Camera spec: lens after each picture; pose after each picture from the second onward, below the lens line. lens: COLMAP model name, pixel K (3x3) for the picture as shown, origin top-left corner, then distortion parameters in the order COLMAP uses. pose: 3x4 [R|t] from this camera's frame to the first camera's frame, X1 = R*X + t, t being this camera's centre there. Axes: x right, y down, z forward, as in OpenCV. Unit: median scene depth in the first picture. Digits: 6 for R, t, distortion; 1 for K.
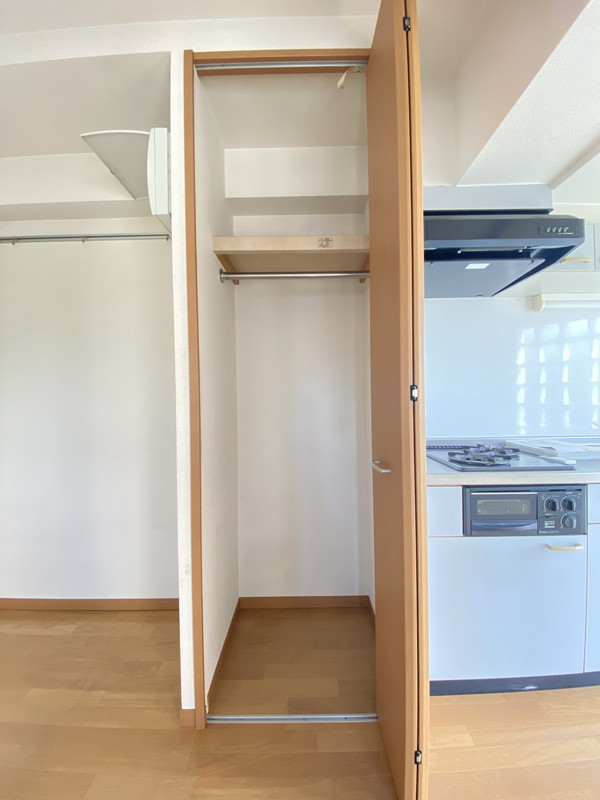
lens RADIAL K [[326.3, 0, 301.0], [0, 326.3, 396.0], [0, 0, 1]] dist [-0.017142, -0.002275]
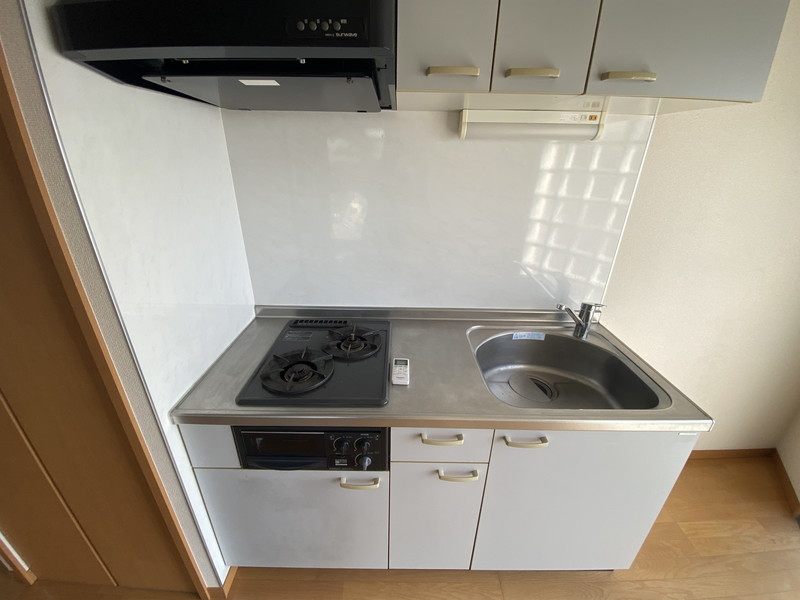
lens RADIAL K [[326.3, 0, 383.8], [0, 326.3, 304.8], [0, 0, 1]] dist [-0.017142, -0.002275]
pose [[0.999642, 0.017358, 0.020347, 0.856740], [-0.024077, 0.915280, 0.402098, -0.321340], [-0.011643, -0.402444, 0.915370, 0.384829]]
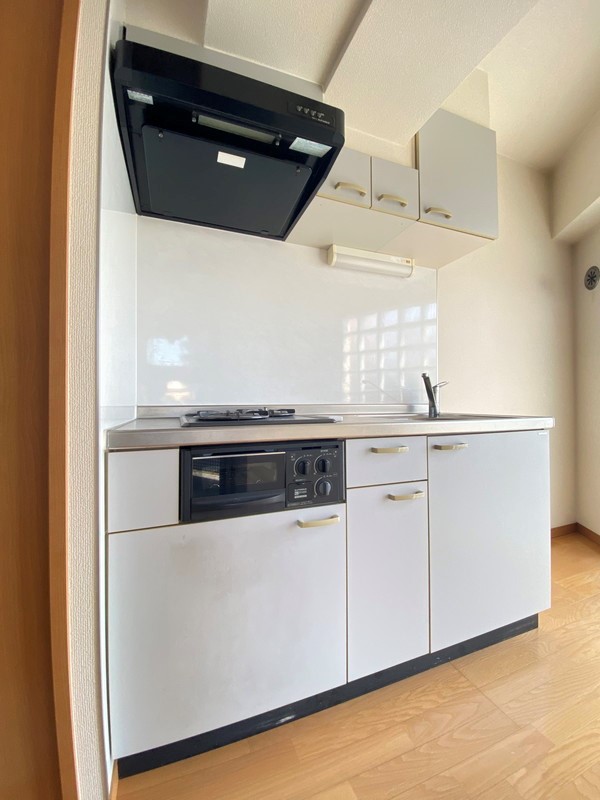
lens RADIAL K [[326.3, 0, 298.6], [0, 326.3, 393.5], [0, 0, 1]] dist [-0.017142, -0.002275]
pose [[0.928162, 0.017780, 0.371750, 0.475507], [-0.011562, 0.999754, -0.018948, 0.176744], [-0.371996, 0.013288, 0.928139, 0.280706]]
